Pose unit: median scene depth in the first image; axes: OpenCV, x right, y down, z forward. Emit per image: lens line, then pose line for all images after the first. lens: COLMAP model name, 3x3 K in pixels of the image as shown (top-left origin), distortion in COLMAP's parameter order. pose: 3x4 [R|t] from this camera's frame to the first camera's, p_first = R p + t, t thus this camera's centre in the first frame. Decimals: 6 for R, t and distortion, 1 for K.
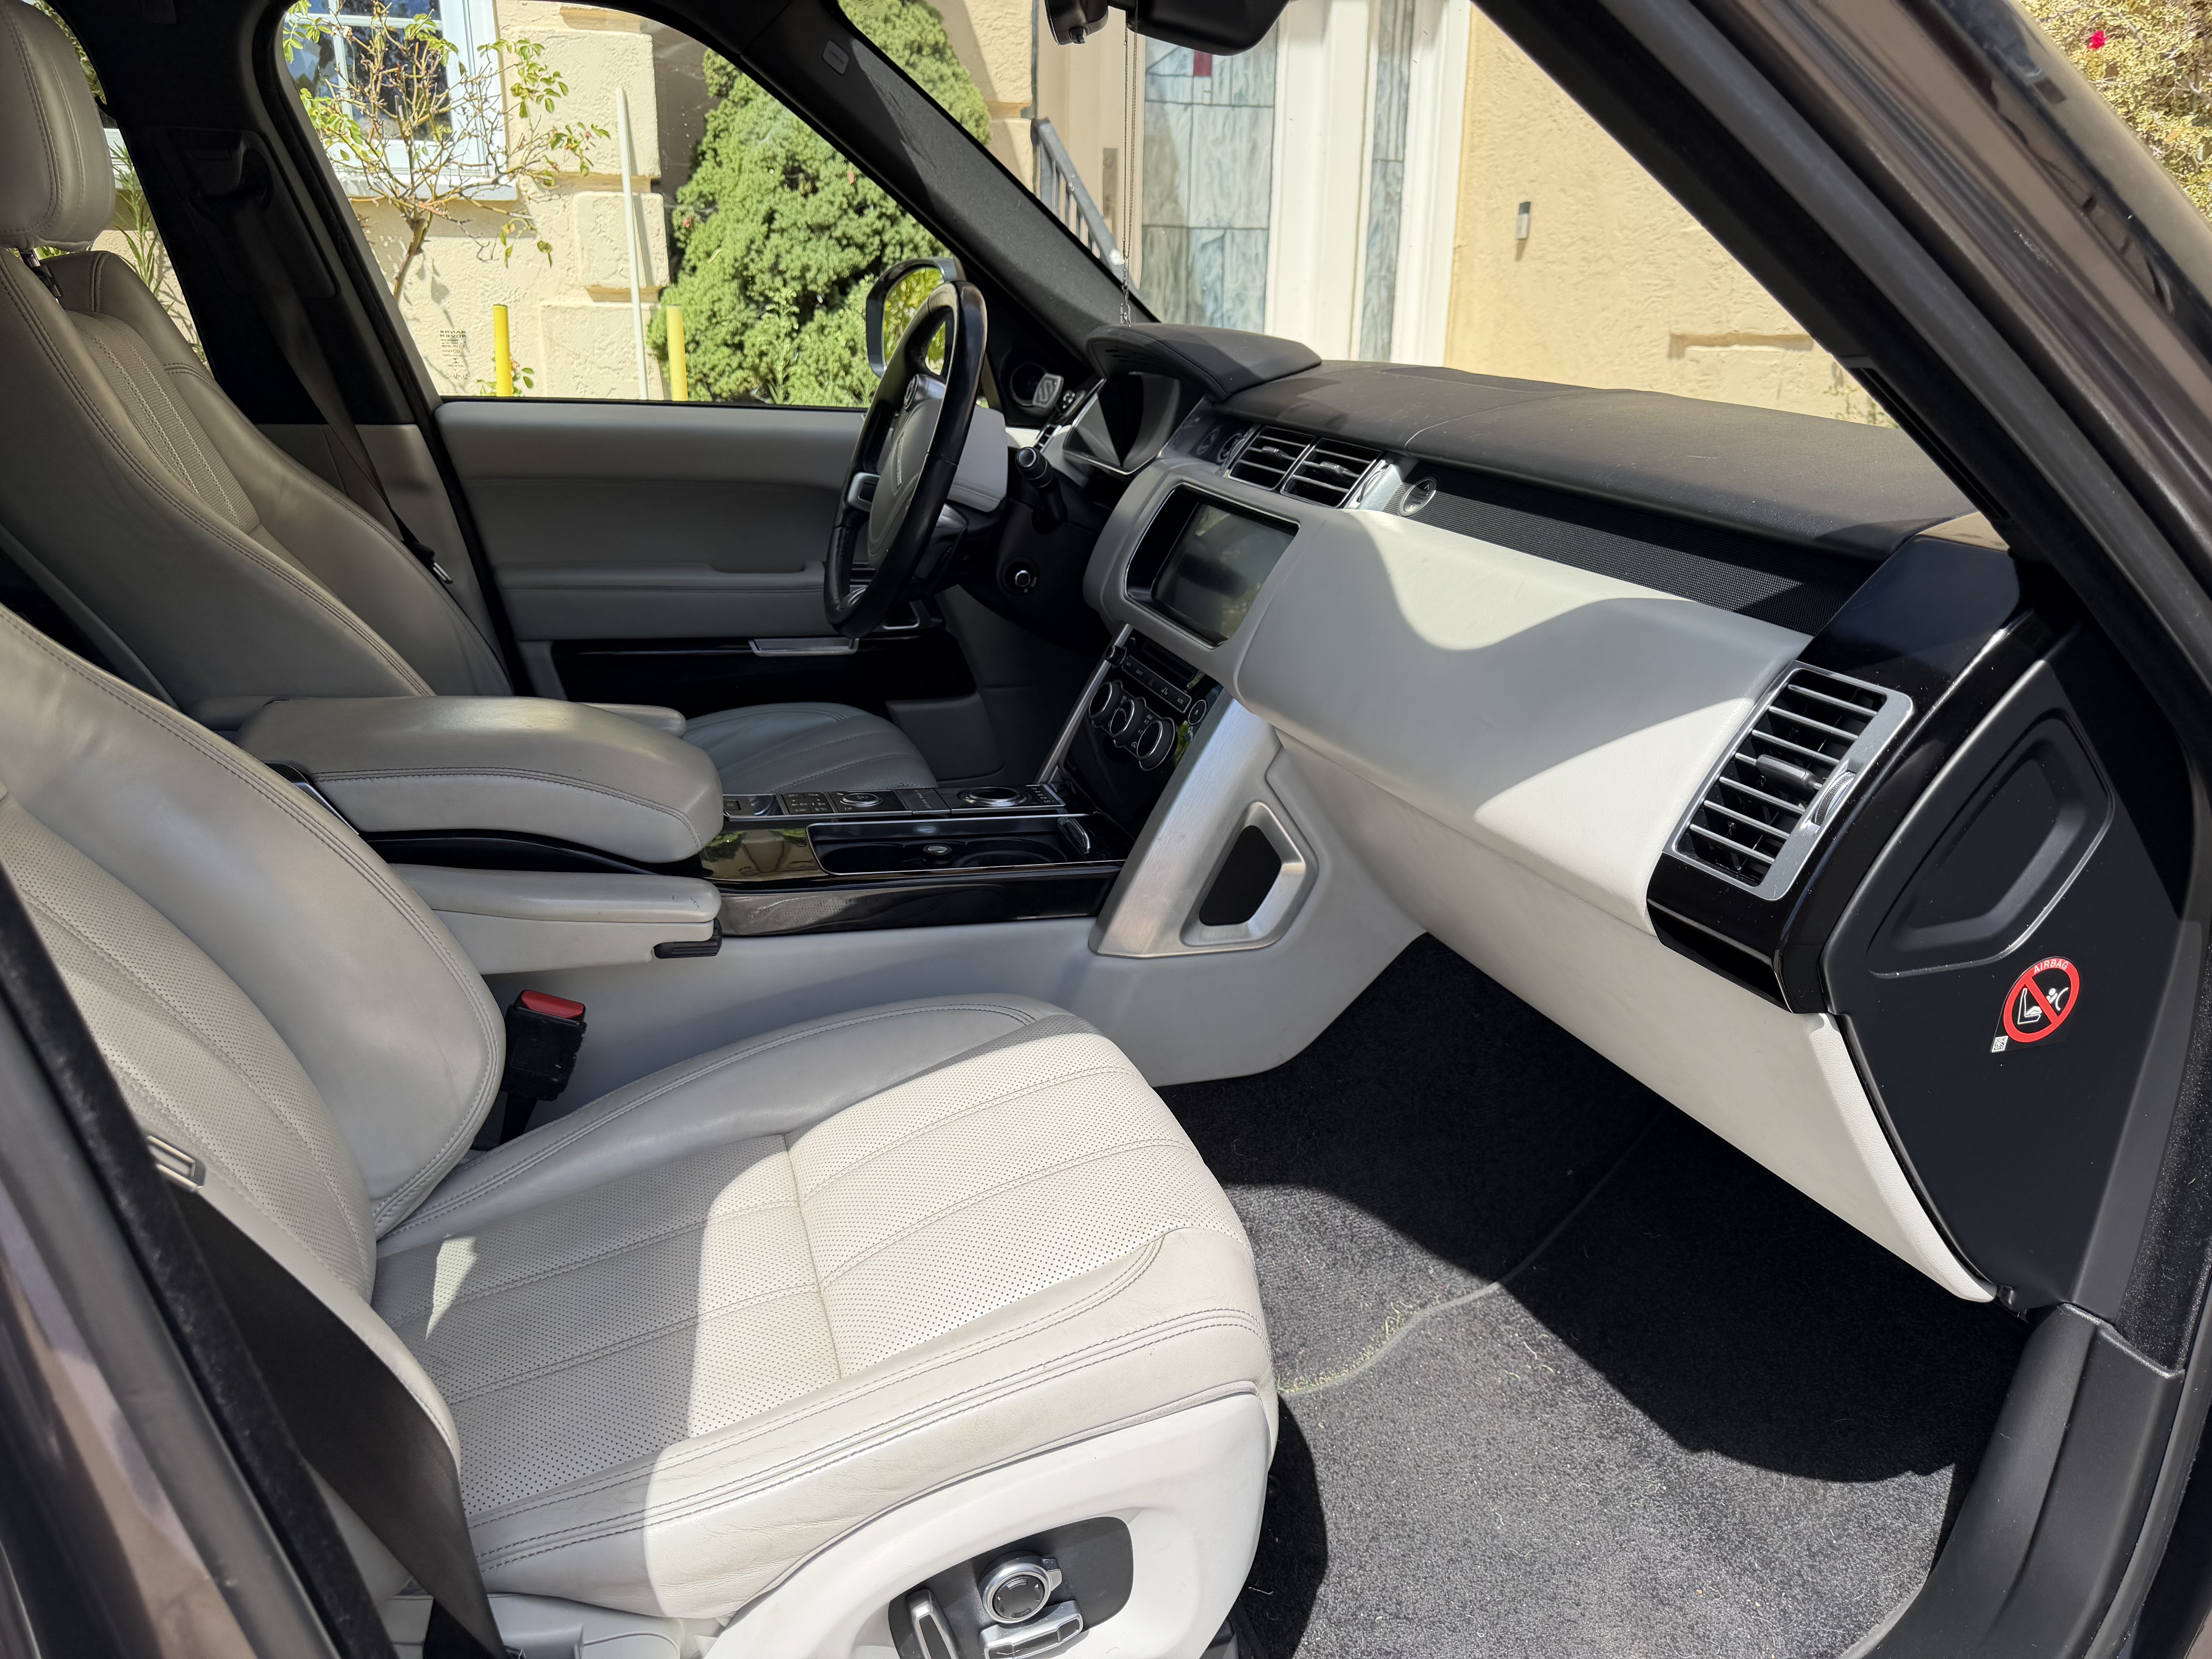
lens RADIAL K [[1537.0, 0, 1106.0], [0, 1537.0, 829.5], [0, 0, 1]] dist [0.051278, -0.111074]
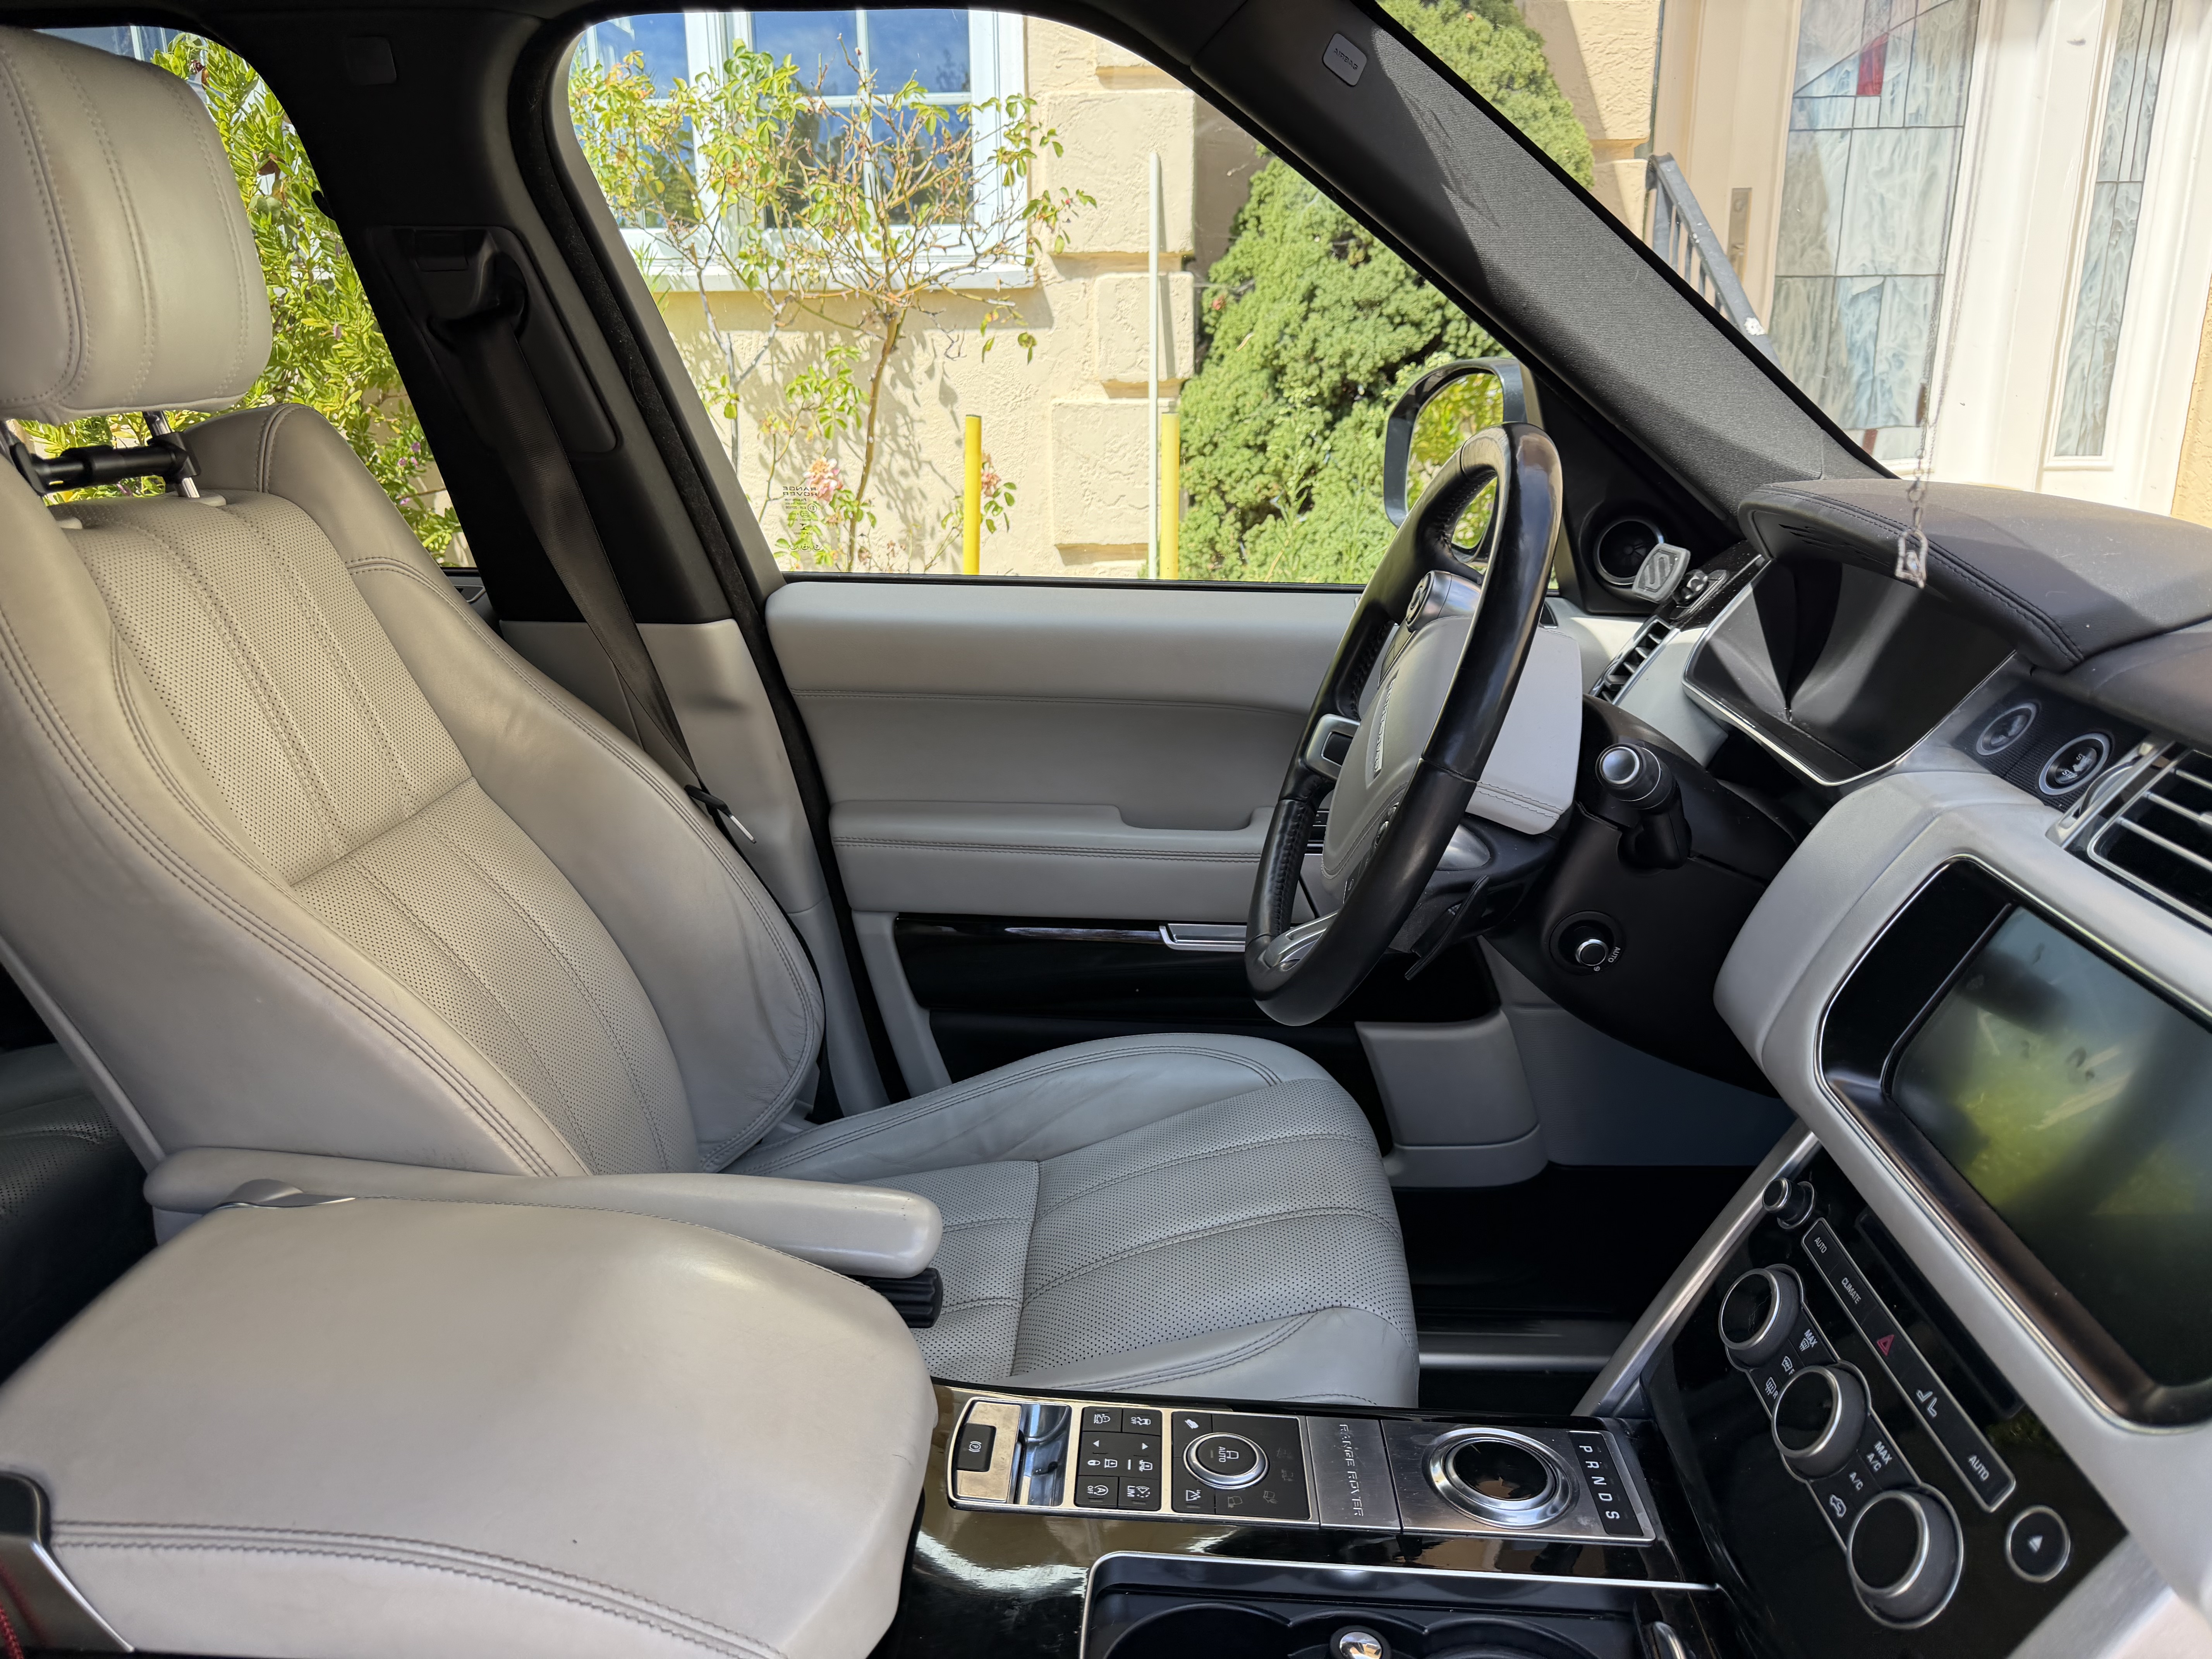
lens RADIAL K [[1521.3, 0, 1106.0], [0, 1521.3, 829.5], [0, 0, 1]] dist [-0.025826, 0.000508]
pose [[0.934504, 0.073574, -0.348265, -0.015262], [-0.083521, 0.996413, -0.013612, -0.089119], [0.346015, 0.041808, 0.937297, 0.210577]]
